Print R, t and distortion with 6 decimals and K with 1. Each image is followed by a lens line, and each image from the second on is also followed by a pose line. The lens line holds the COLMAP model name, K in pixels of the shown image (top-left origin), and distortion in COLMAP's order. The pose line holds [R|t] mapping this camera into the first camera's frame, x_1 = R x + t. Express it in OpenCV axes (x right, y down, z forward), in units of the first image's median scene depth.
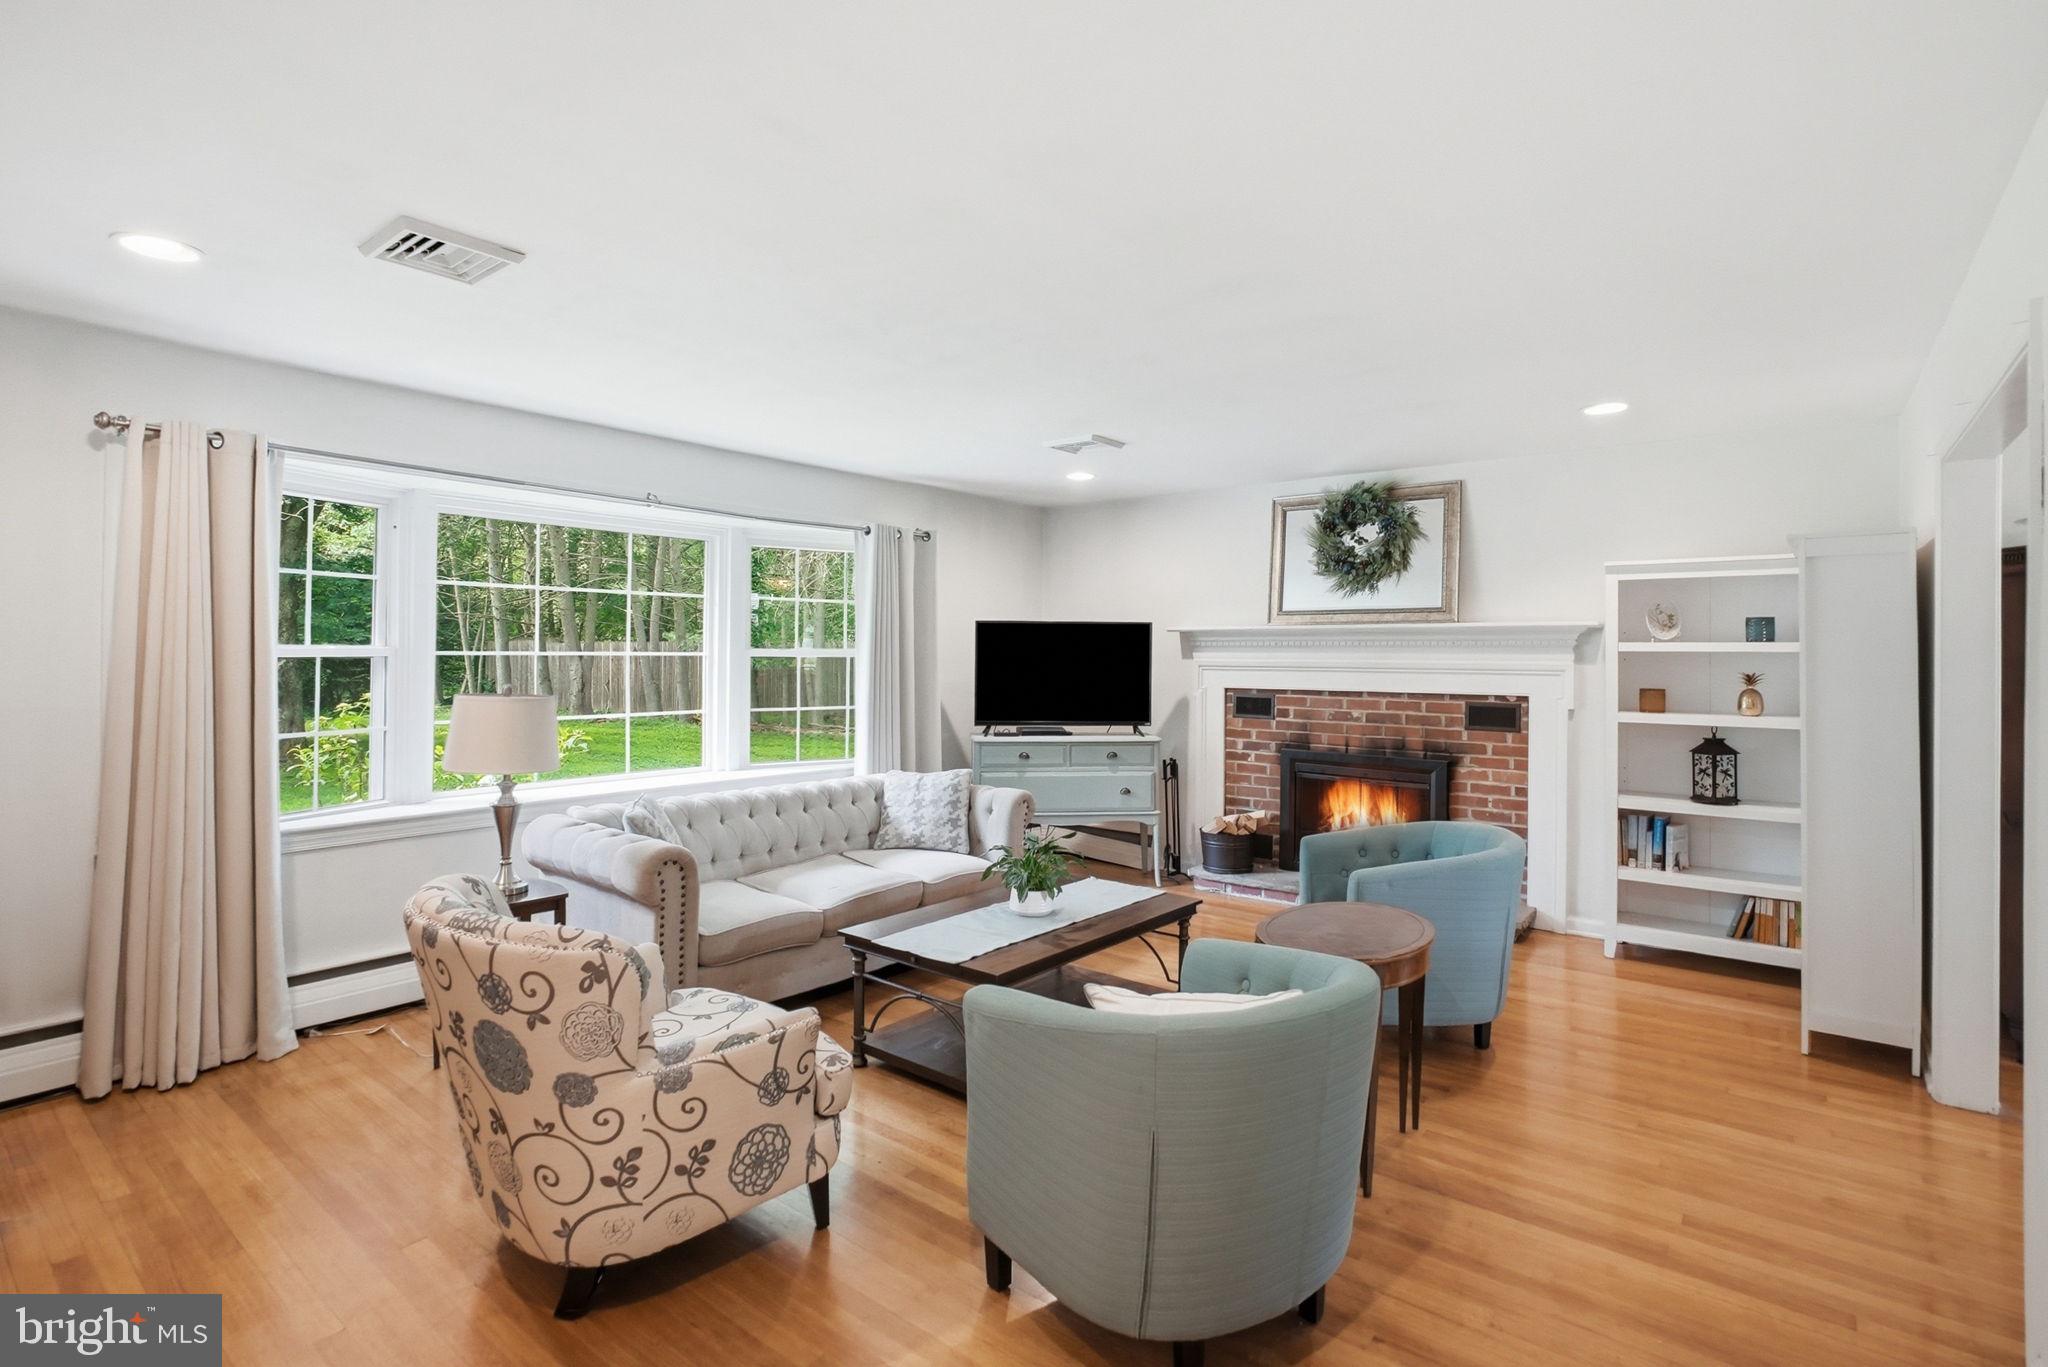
lens RADIAL K [[988.5, 0, 1023.6], [0, 988.5, 665.2], [0, 0, 1]] dist [-0.029423, 0.016485]
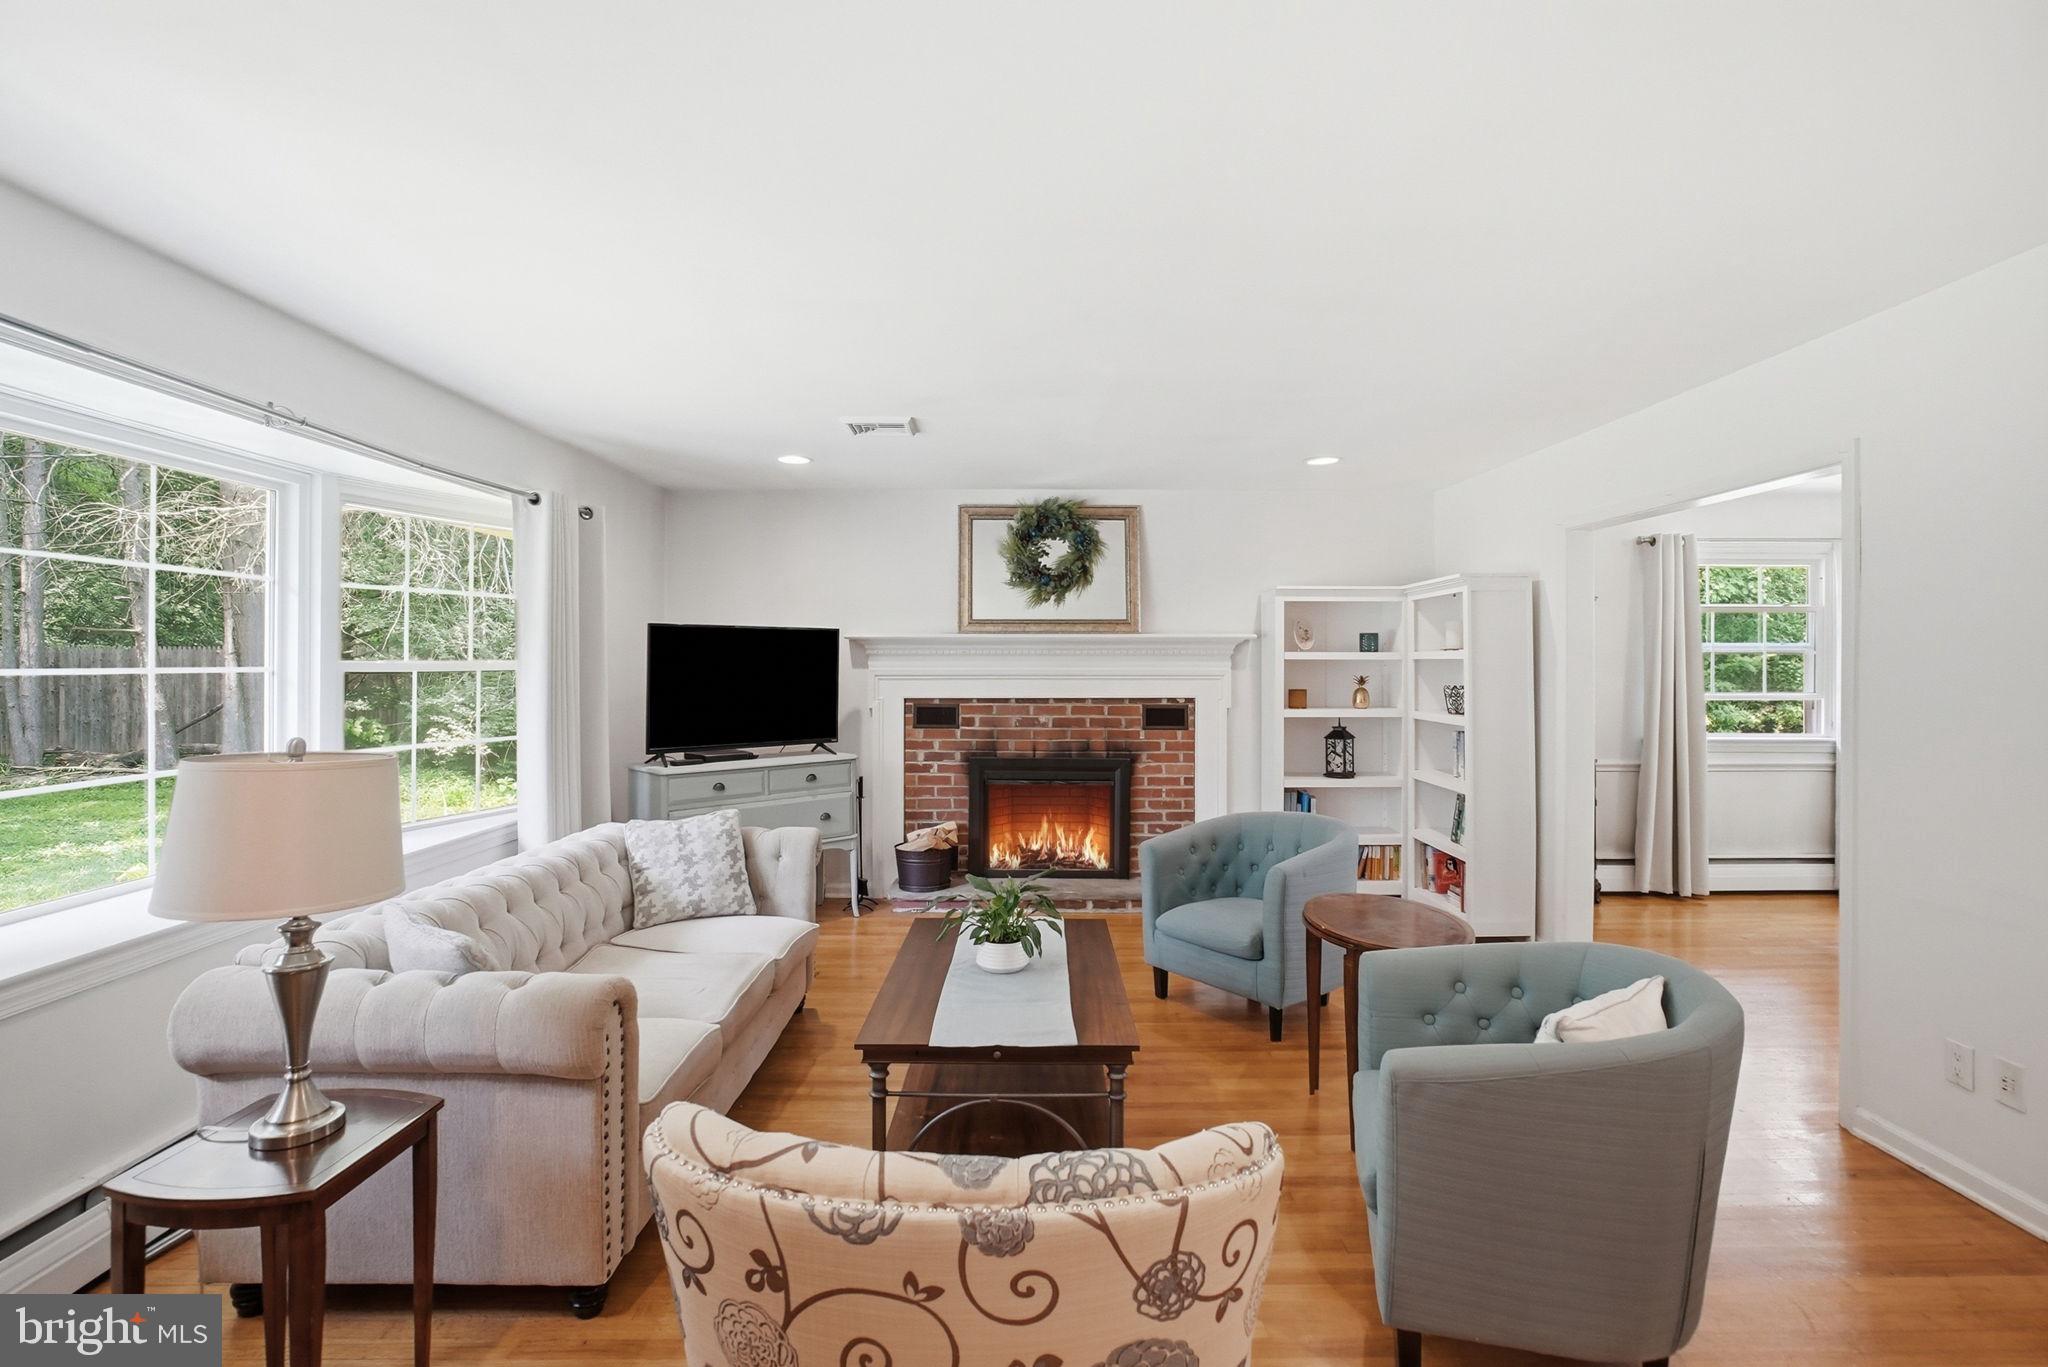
lens RADIAL K [[979.9, 0, 1024.0], [0, 979.9, 683.5], [0, 0, 1]] dist [-0.001349, 0.015714]
pose [[0.774821, -0.020332, 0.631854, -0.344430], [0.010882, 0.999764, 0.018826, -0.008857], [-0.632087, -0.007711, 0.774859, 0.213945]]
